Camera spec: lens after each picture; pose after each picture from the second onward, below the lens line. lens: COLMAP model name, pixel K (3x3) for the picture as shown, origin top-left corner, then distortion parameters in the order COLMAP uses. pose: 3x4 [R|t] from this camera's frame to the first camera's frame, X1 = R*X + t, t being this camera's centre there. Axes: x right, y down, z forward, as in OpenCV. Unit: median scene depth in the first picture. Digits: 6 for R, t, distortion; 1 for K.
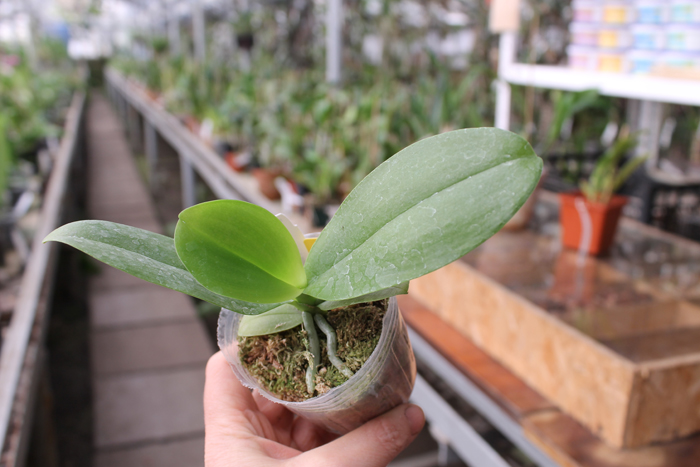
lens RADIAL K [[716.0, 0, 352.5], [0, 716.0, 216.6], [0, 0, 1]] dist [-0.130201, 0.172853]
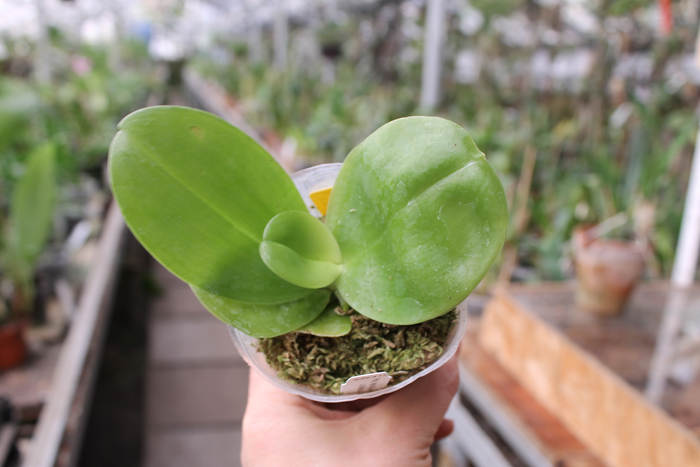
lens RADIAL K [[716.0, 0, 352.5], [0, 716.0, 216.6], [0, 0, 1]] dist [-0.130201, 0.172853]
pose [[0.993662, 0.065400, -0.091425, -0.054151], [-0.066673, 0.997715, -0.010931, -0.048604], [0.090501, 0.016957, 0.995752, 0.156892]]
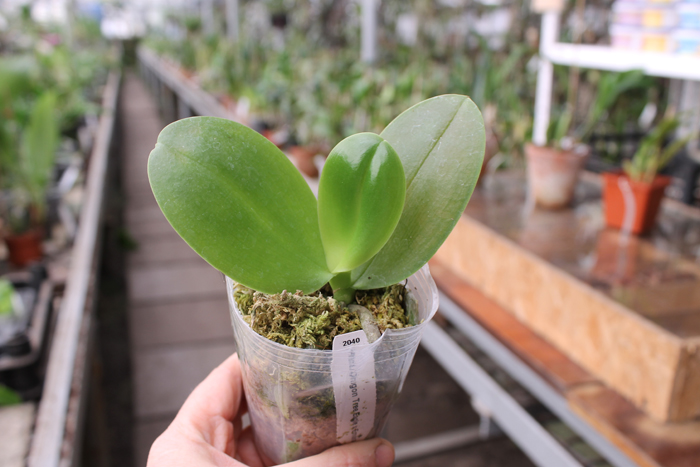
lens RADIAL K [[716.0, 0, 352.5], [0, 716.0, 216.6], [0, 0, 1]] dist [-0.130201, 0.172853]
pose [[0.999100, 0.011838, -0.040730, -0.010683], [-0.010723, 0.999564, 0.027496, 0.002877], [0.041037, -0.027034, 0.998792, -0.008659]]
